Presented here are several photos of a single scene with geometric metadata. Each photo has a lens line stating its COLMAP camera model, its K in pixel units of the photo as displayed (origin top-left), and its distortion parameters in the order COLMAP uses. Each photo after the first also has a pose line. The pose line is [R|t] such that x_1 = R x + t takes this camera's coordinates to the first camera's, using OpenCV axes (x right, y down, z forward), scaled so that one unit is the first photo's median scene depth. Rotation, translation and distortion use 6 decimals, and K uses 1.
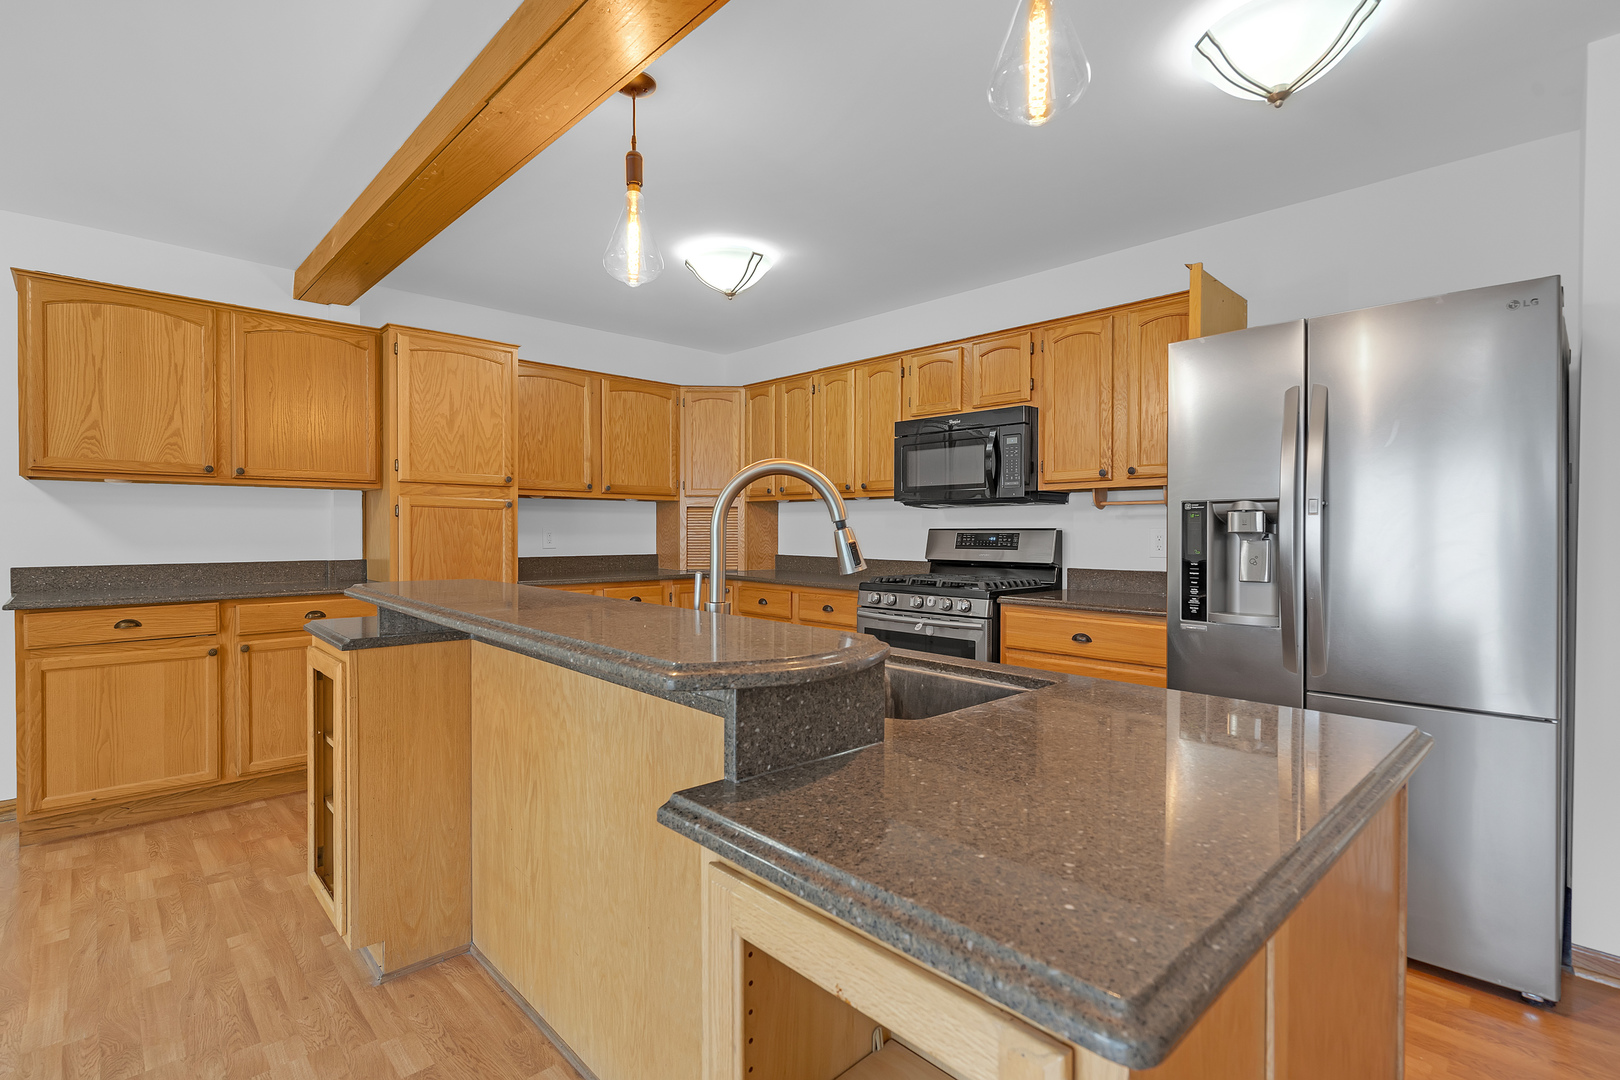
lens RADIAL K [[770.1, 0, 808.9], [0, 770.1, 535.8], [0, 0, 1]] dist [0.001285, 0.001178]
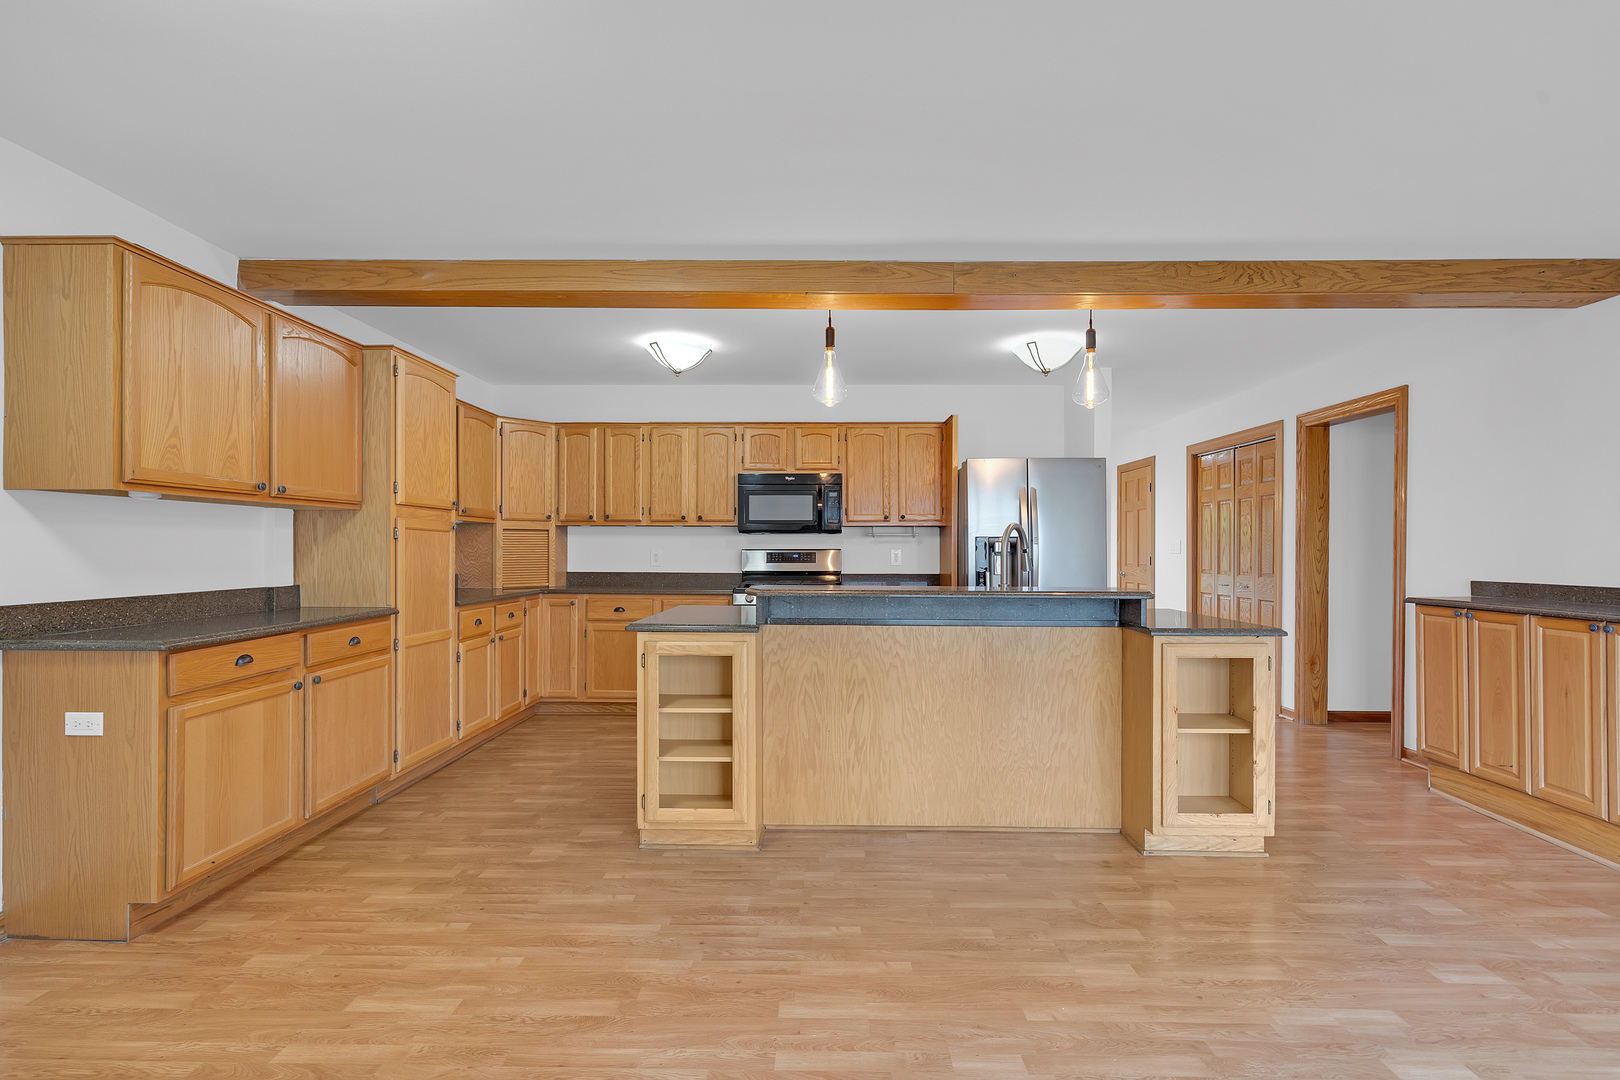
lens RADIAL K [[770.1, 0, 815.2], [0, 770.1, 542.9], [0, 0, 1]] dist [0.001285, 0.001178]
pose [[0.694772, 0.002957, 0.719224, -0.906424], [0.006083, 0.999932, -0.009988, -0.007098], [-0.719204, 0.011314, 0.694707, -0.083751]]
